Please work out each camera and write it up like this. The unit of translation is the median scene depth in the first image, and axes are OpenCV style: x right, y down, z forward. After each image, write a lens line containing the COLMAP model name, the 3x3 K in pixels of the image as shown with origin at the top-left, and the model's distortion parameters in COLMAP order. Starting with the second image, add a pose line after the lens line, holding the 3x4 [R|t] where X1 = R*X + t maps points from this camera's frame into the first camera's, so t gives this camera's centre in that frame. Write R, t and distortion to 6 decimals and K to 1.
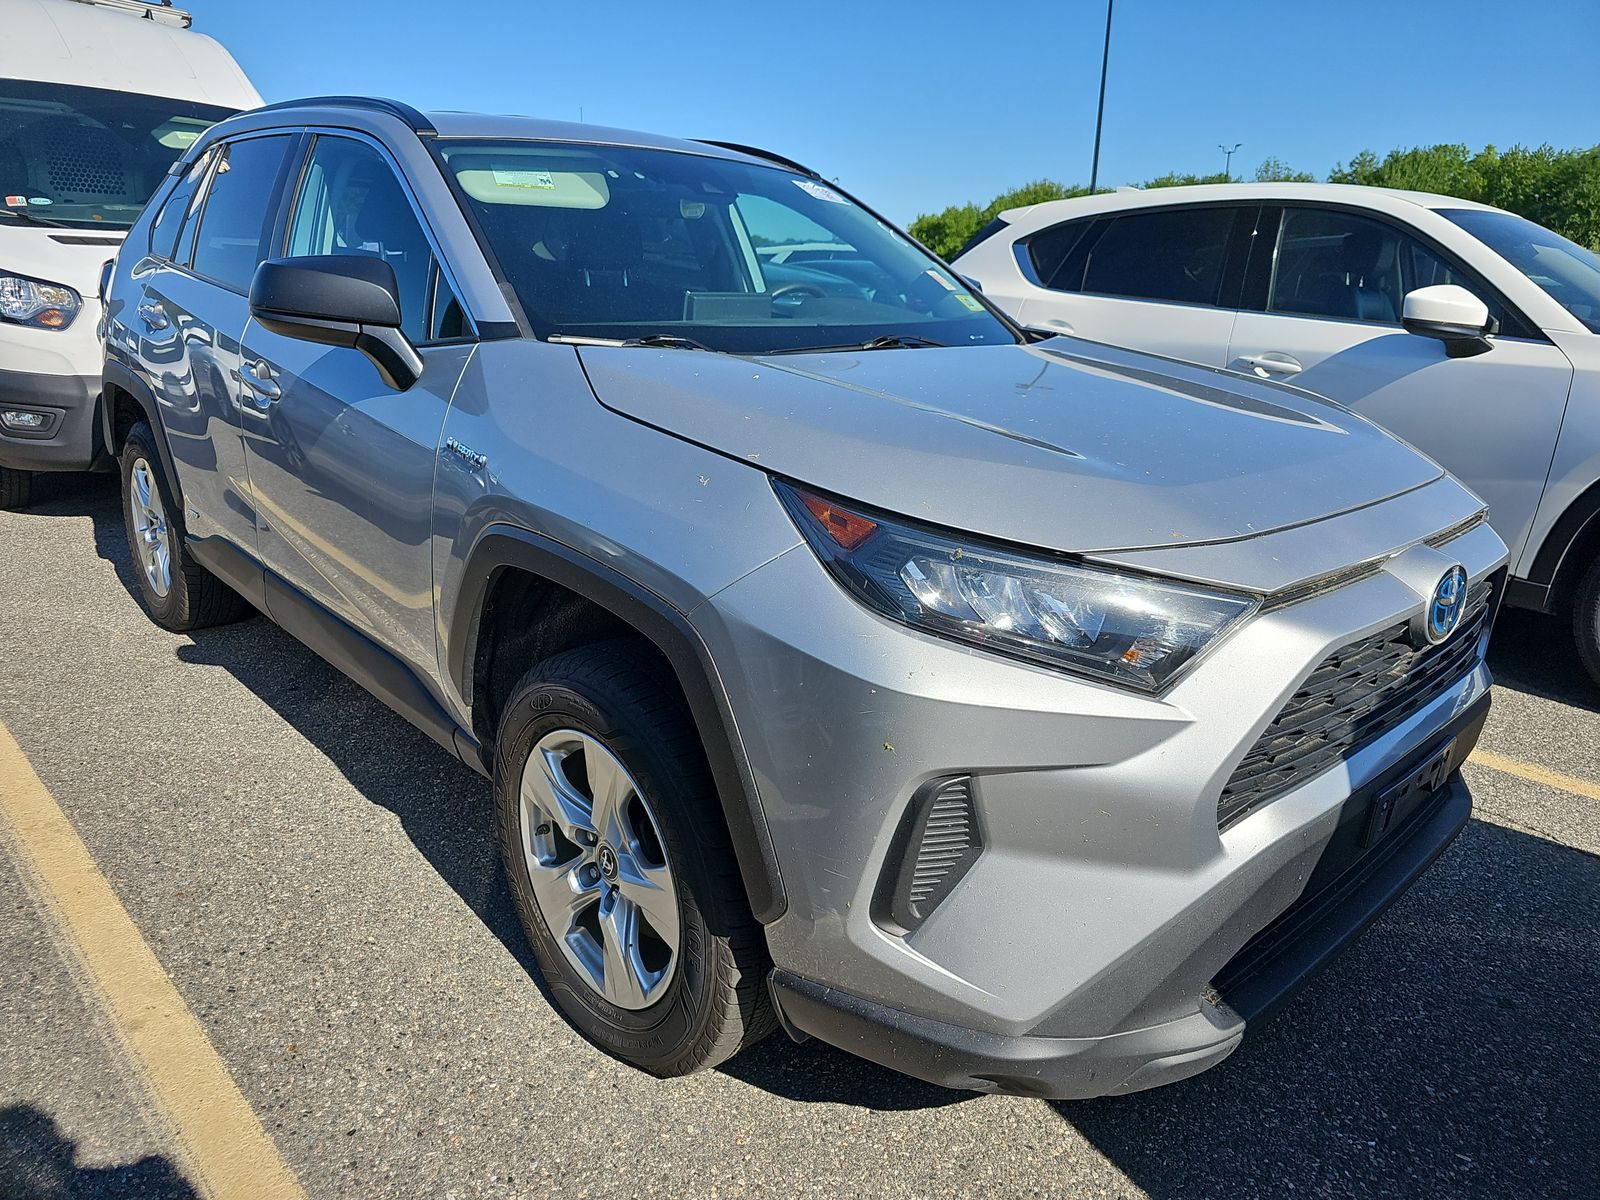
lens RADIAL K [[1054.3, 0, 800.0], [0, 1054.3, 600.0], [0, 0, 1]] dist [0.031454, -0.016194]
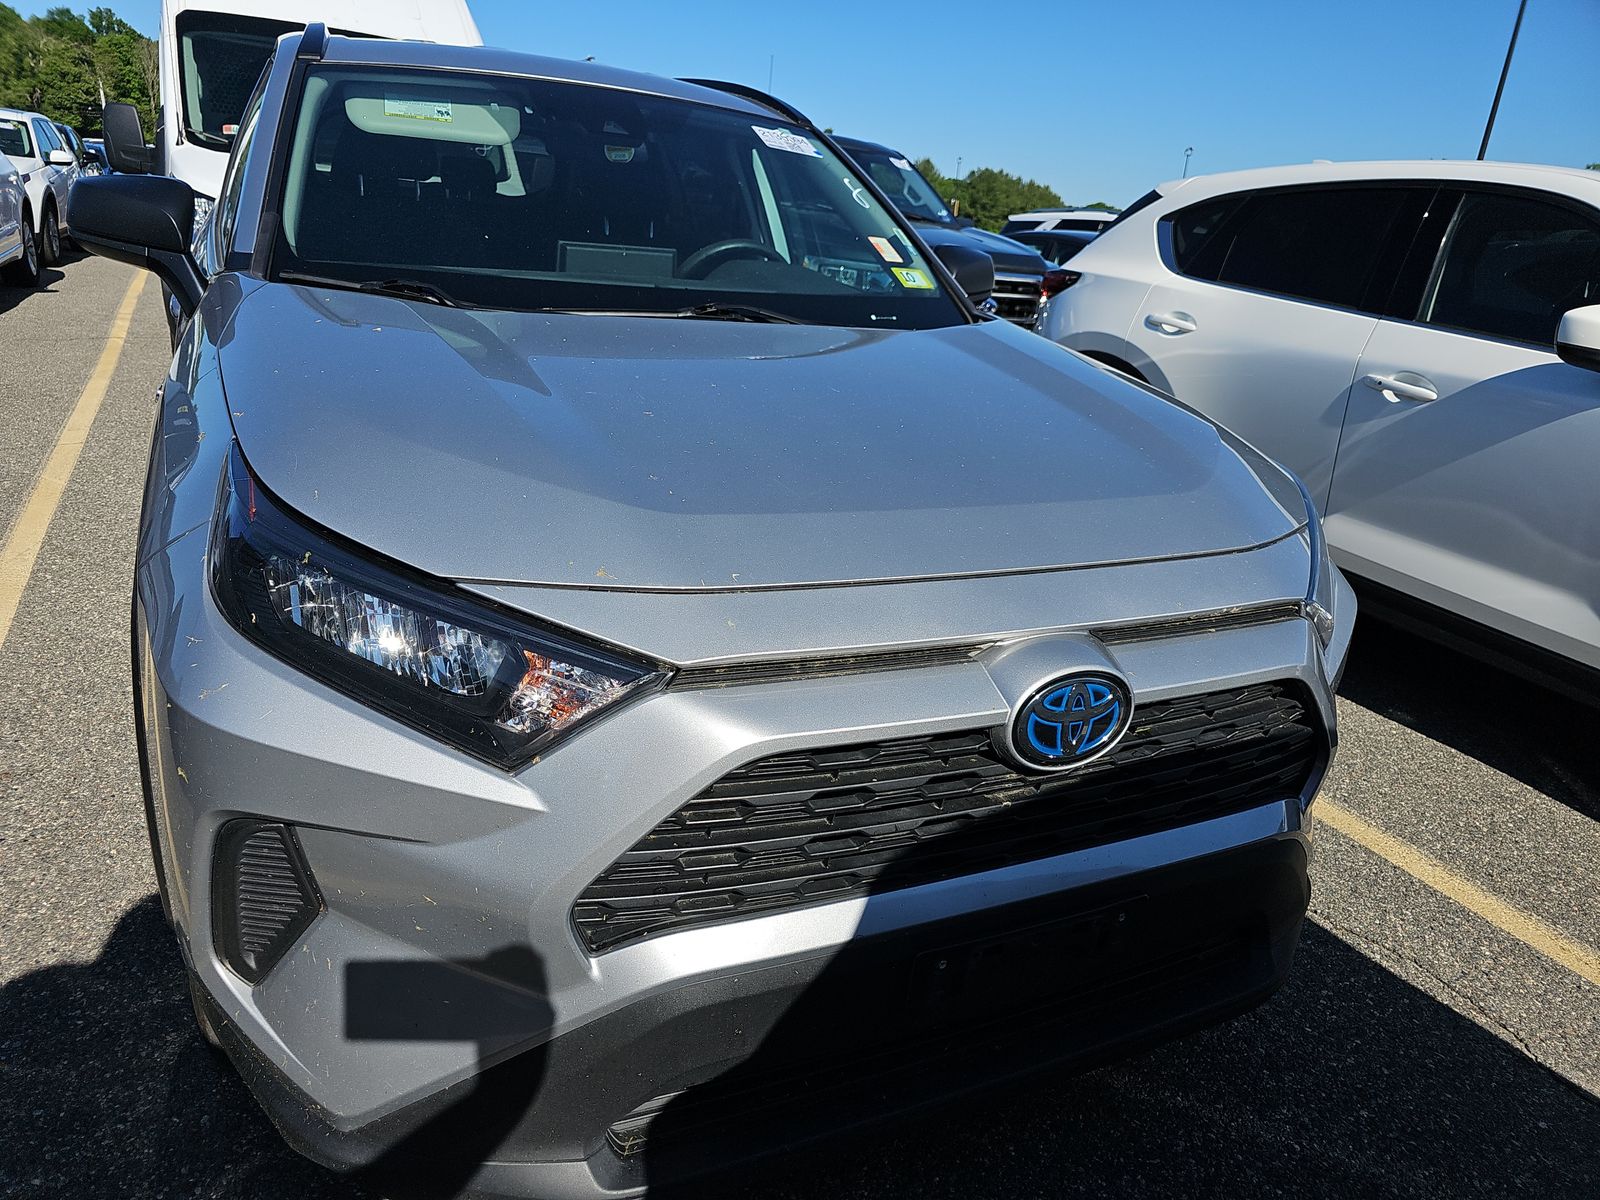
lens RADIAL K [[1045.2, 0, 799.4], [0, 1045.2, 636.6], [0, 0, 1]] dist [0.015683, 0.000931]
pose [[0.953511, 0.158510, -0.256301, 0.277495], [-0.142428, 0.986546, 0.080261, -0.039208], [0.265575, -0.040026, 0.963259, 0.116744]]
